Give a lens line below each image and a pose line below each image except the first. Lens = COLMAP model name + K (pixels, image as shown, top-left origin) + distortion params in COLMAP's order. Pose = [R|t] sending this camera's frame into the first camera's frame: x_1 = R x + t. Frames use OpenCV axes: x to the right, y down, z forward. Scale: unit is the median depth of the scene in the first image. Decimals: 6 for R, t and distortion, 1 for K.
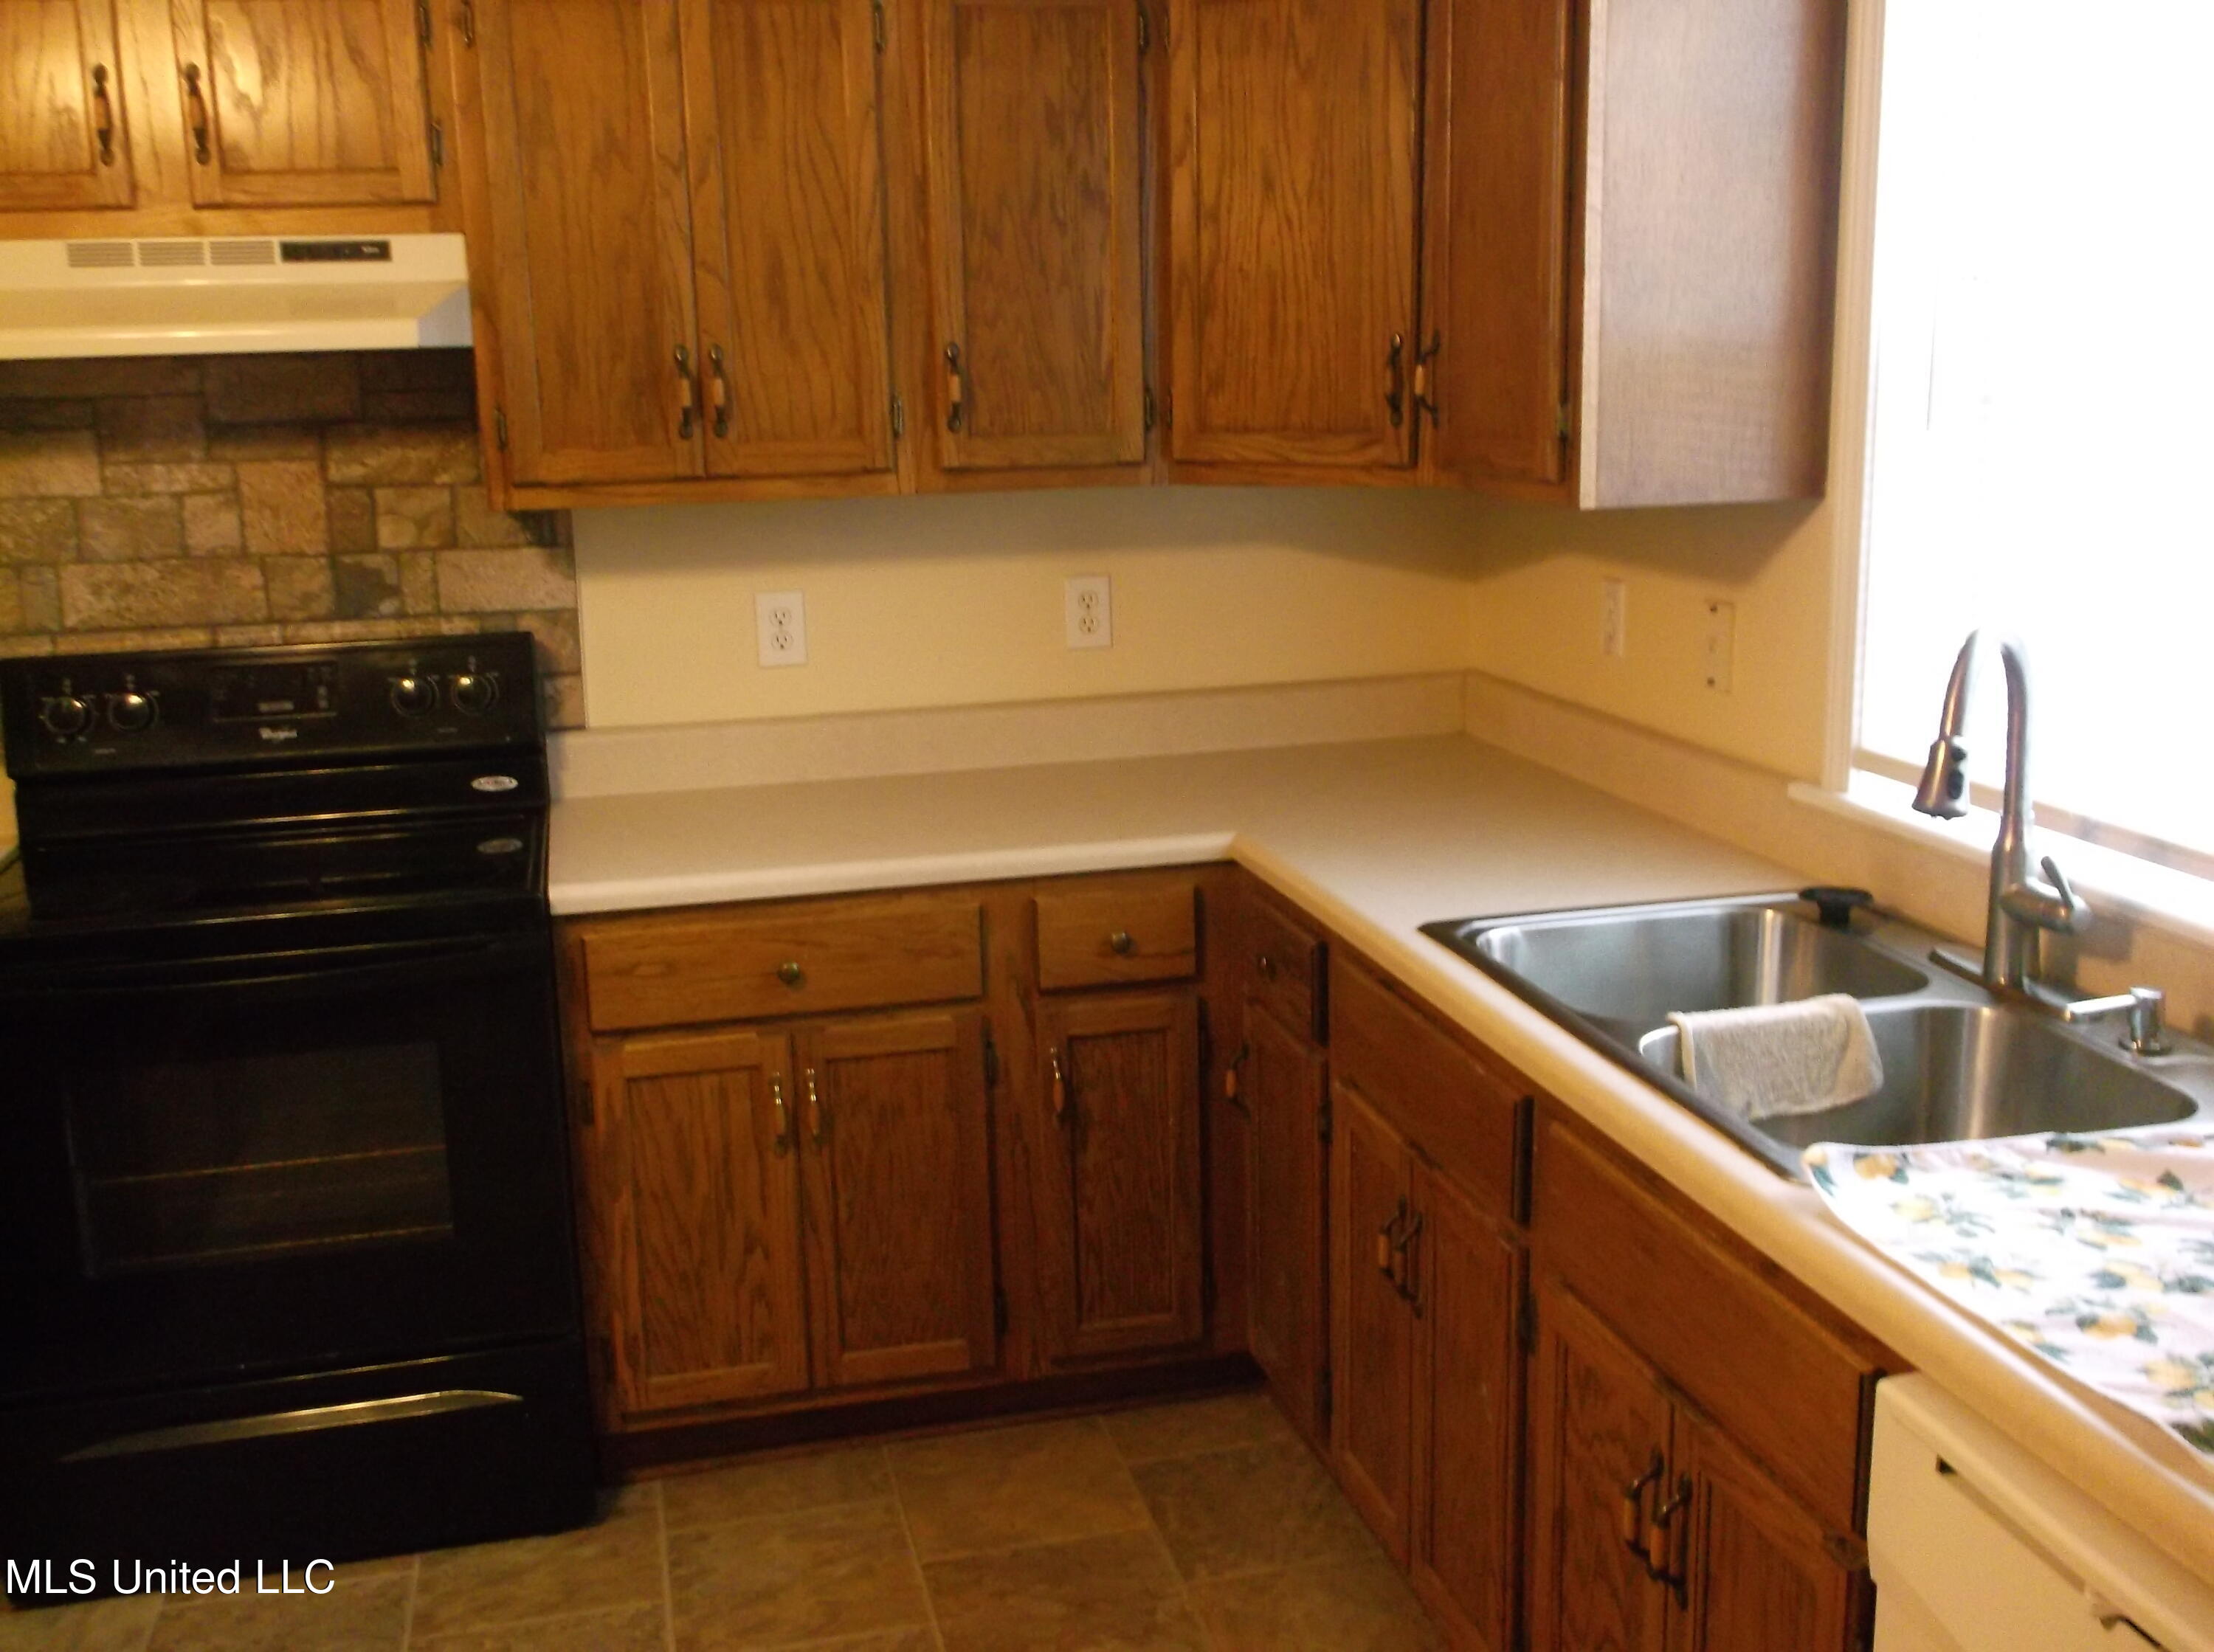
lens RADIAL K [[2152.9, 0, 1107.0], [0, 2152.9, 826.0], [0, 0, 1]] dist [-0.002905, -0.033644]
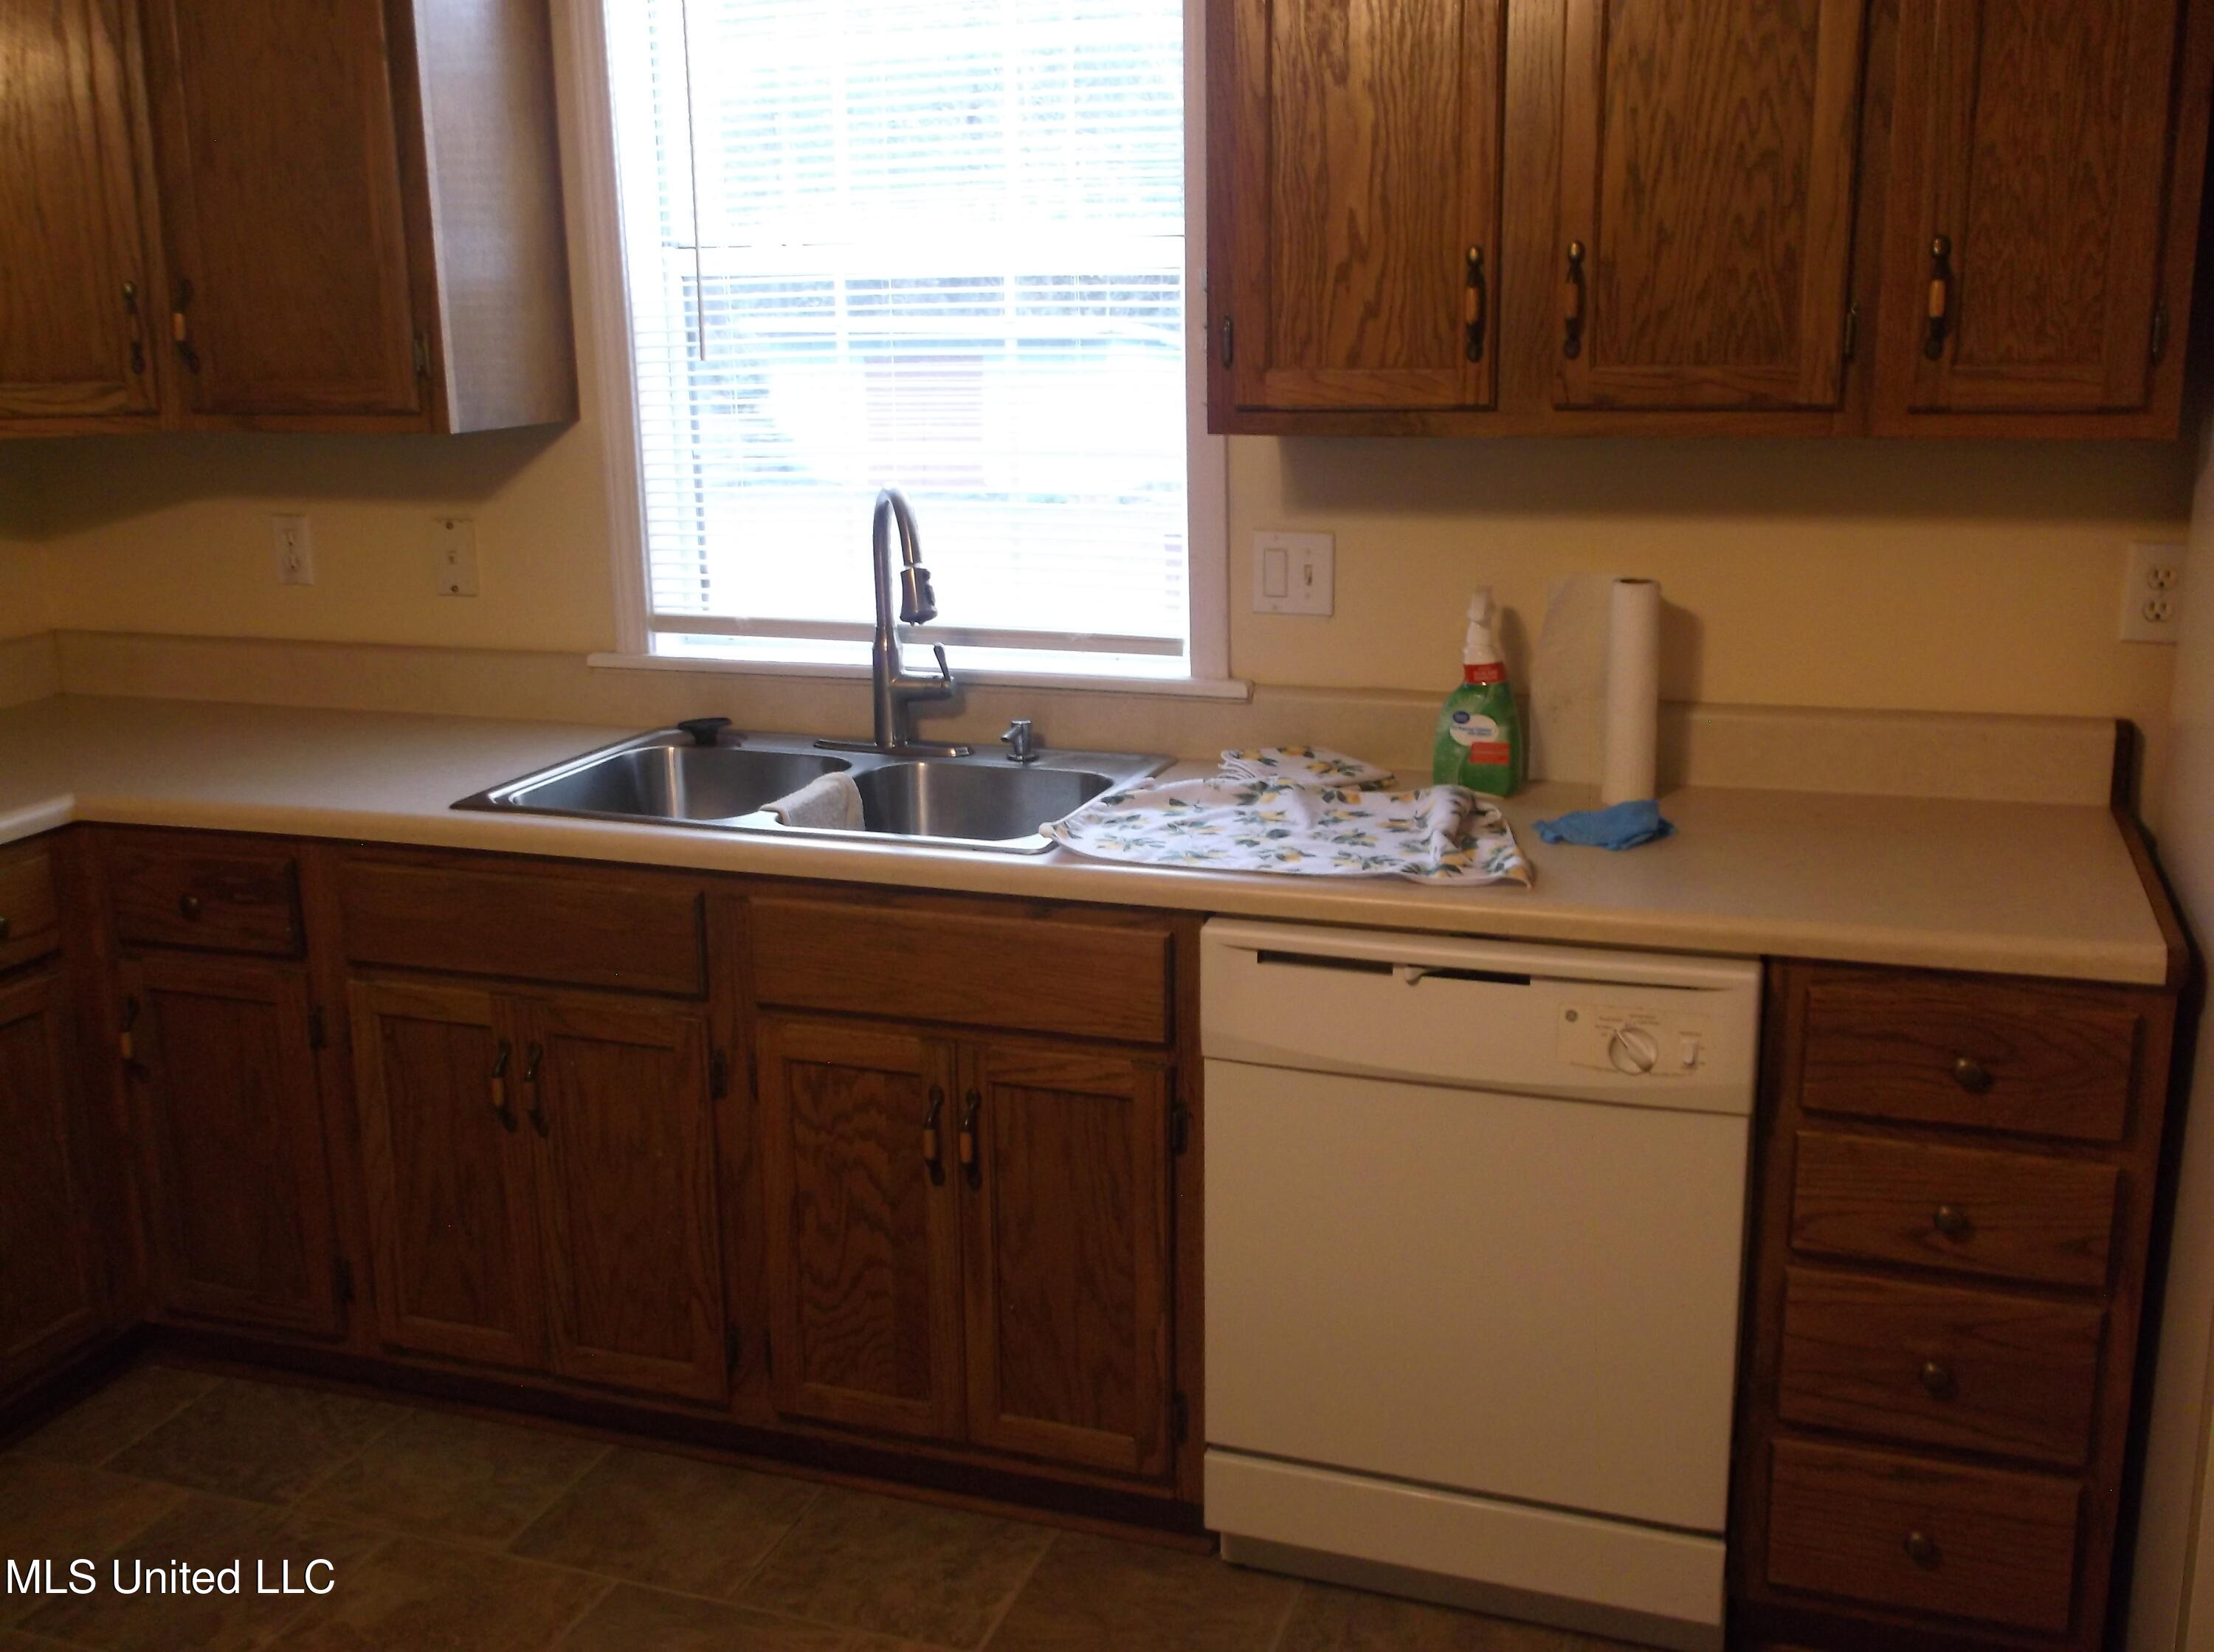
lens RADIAL K [[2152.9, 0, 1107.0], [0, 2152.9, 826.0], [0, 0, 1]] dist [-0.002905, -0.033644]
pose [[0.545572, -0.185975, 0.817169, -0.469308], [0.182855, 0.977990, 0.100495, 0.005146], [-0.817872, 0.094596, 0.567571, 0.067710]]
